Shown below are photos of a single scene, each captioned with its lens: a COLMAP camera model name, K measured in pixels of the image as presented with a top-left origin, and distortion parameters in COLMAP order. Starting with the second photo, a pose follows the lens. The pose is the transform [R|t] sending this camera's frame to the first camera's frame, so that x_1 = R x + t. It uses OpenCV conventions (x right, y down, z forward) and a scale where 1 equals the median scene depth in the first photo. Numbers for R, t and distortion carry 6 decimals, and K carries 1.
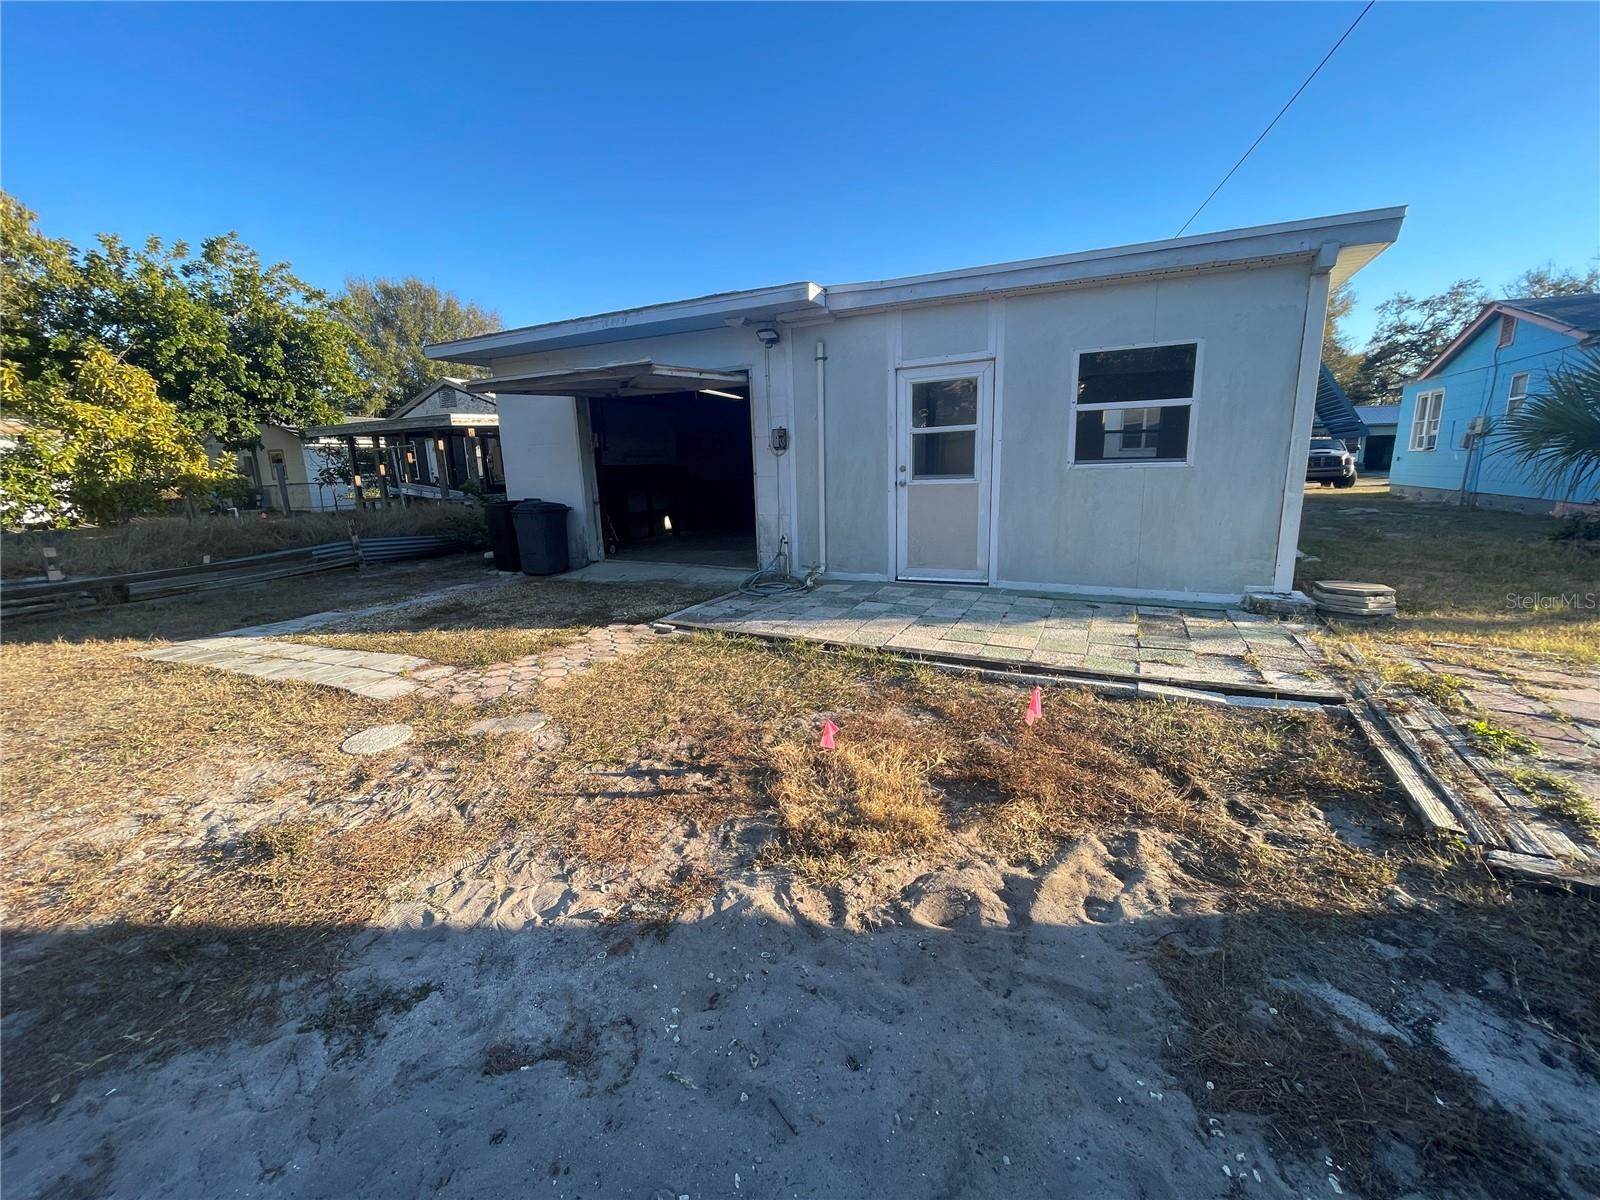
lens RADIAL K [[639.6, 0, 800.0], [0, 639.6, 600.0], [0, 0, 1]] dist [-0.001930, 0.000090]
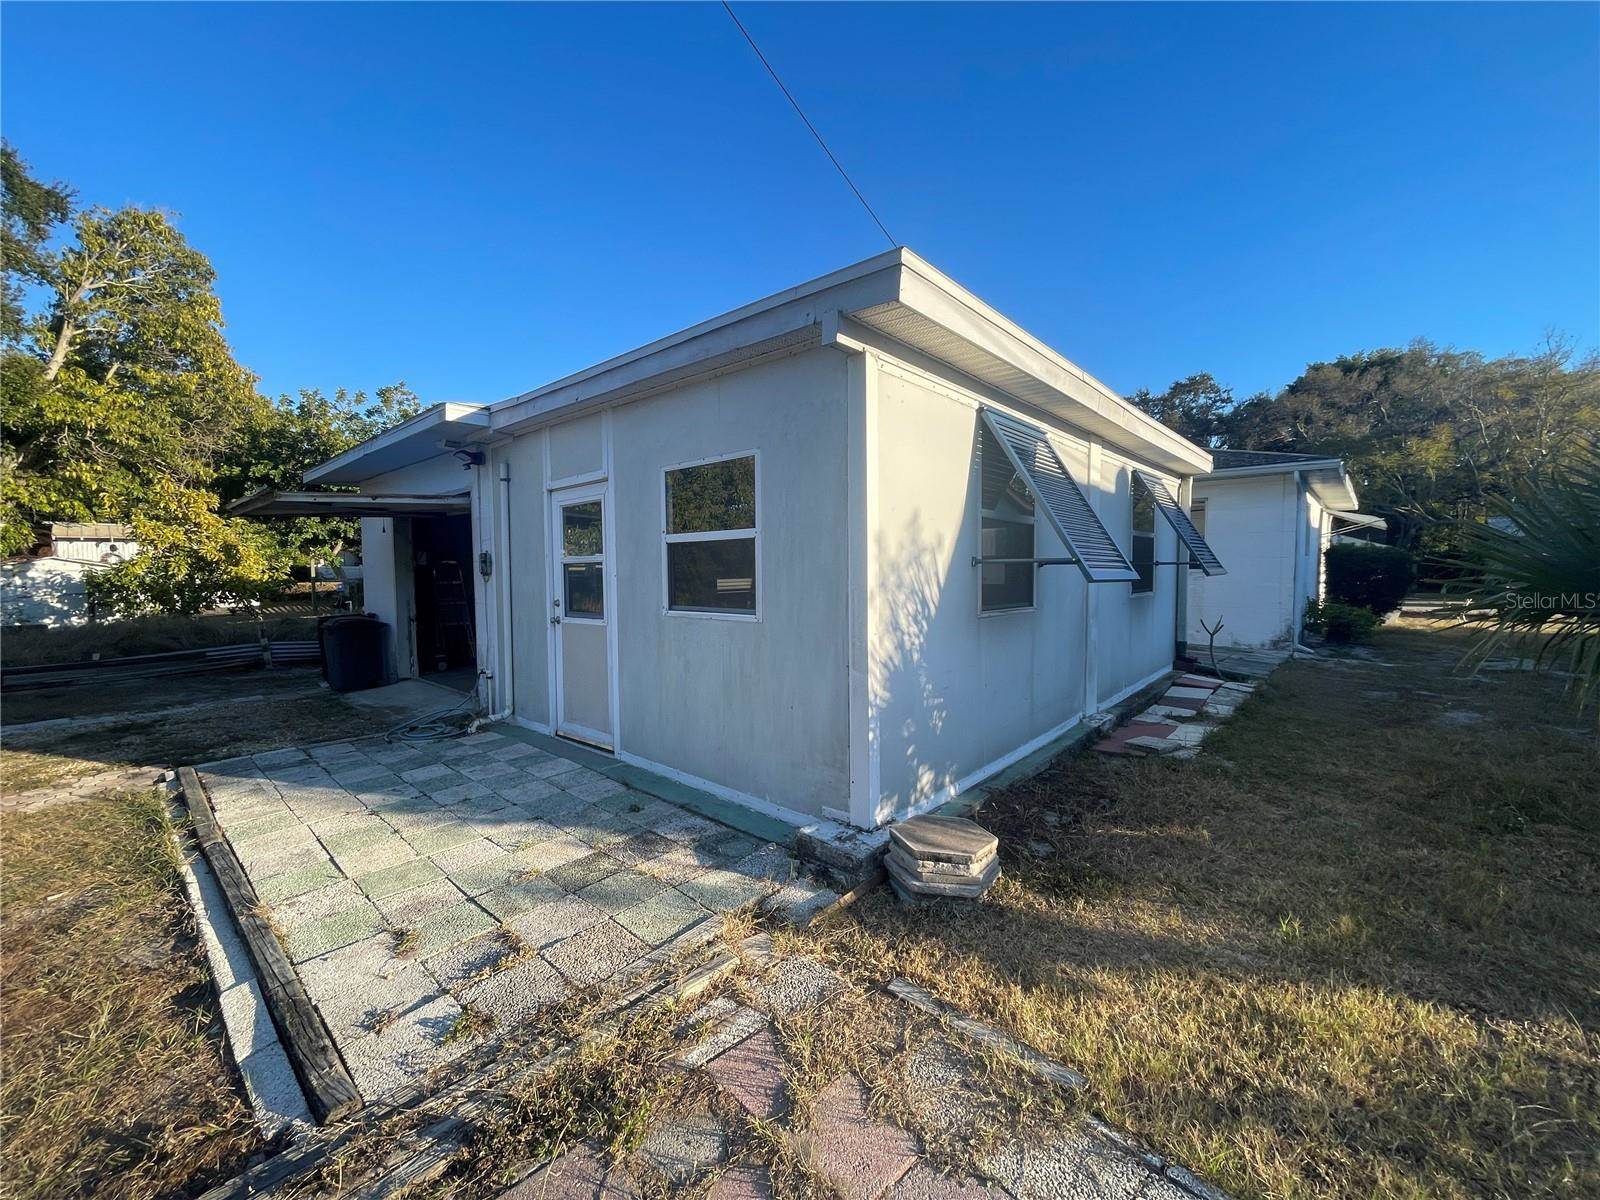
lens RADIAL K [[639.6, 0, 800.0], [0, 639.6, 600.0], [0, 0, 1]] dist [-0.001930, 0.000090]
pose [[0.962921, 0.033856, -0.267650, 0.644210], [-0.075625, 0.986192, -0.147331, -0.100897], [0.258966, 0.162109, 0.952185, 0.255574]]
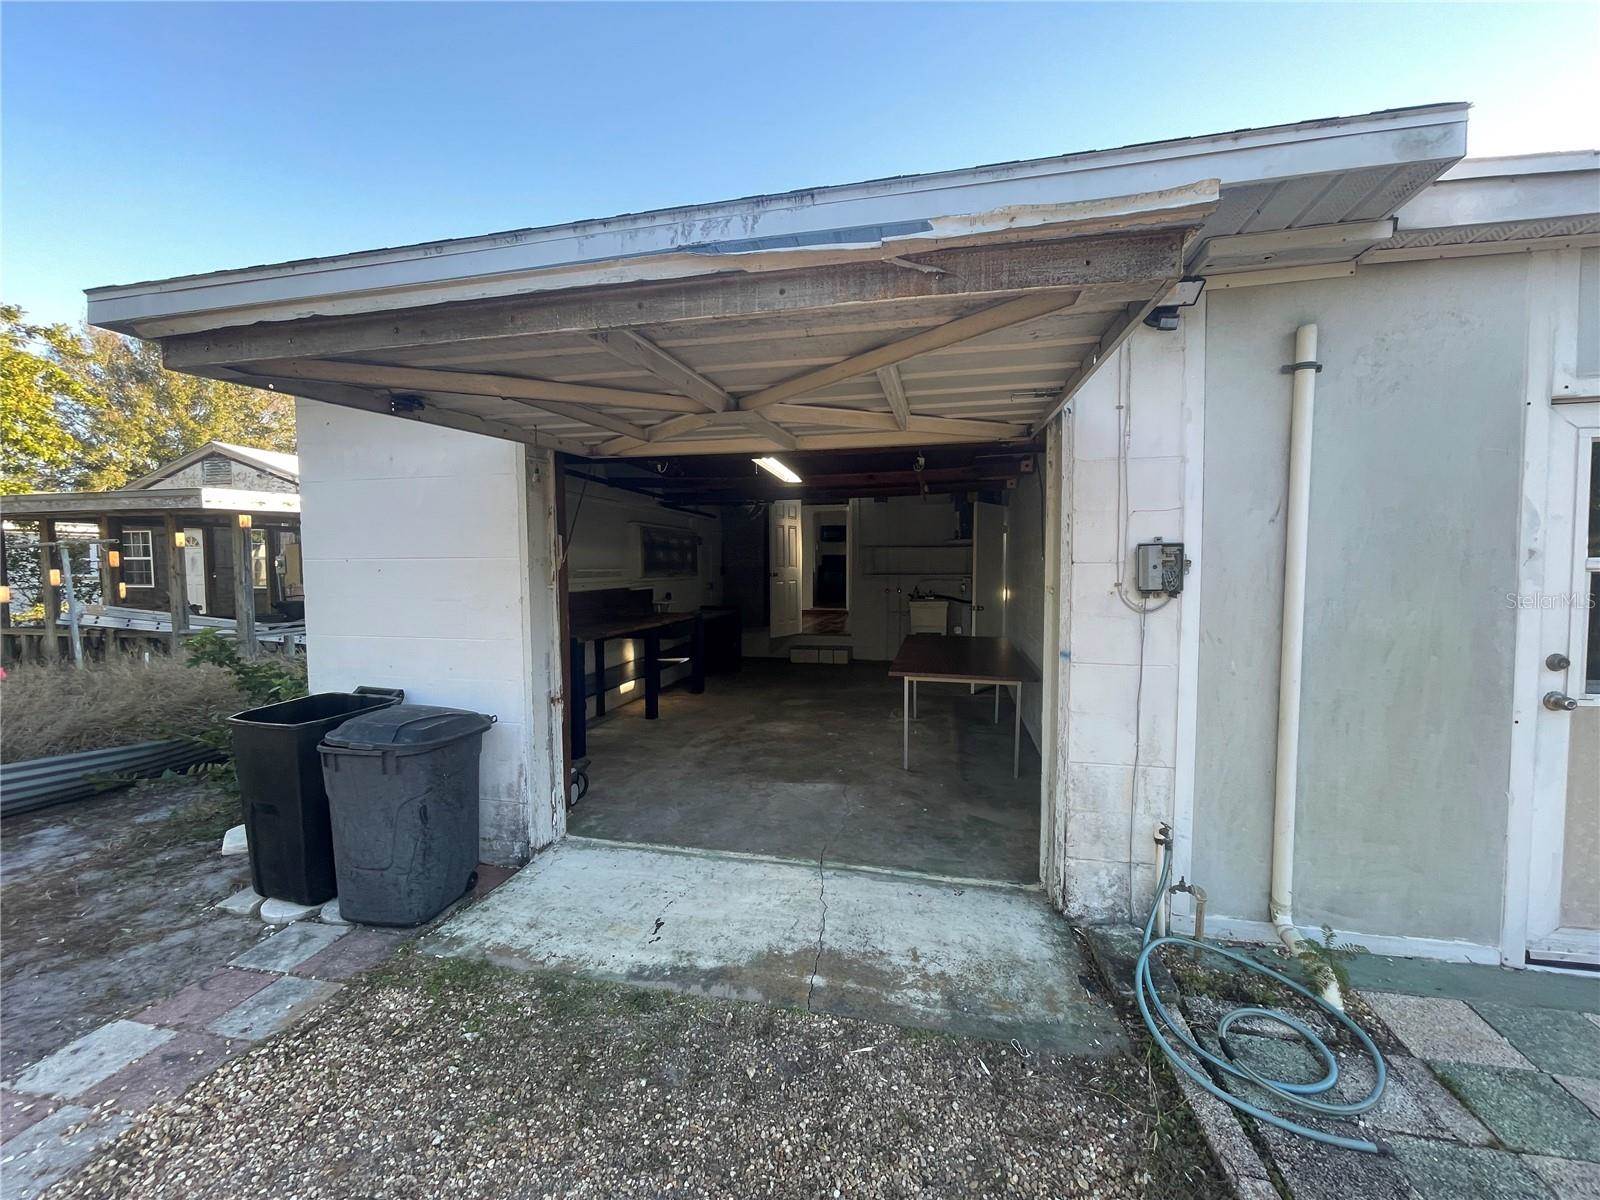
lens RADIAL K [[639.6, 0, 800.0], [0, 639.6, 600.0], [0, 0, 1]] dist [-0.001930, 0.000090]
pose [[0.972266, 0.010747, 0.233631, -0.323700], [0.026421, 0.987502, -0.155375, -0.180496], [-0.232381, 0.157239, 0.959831, 0.688432]]
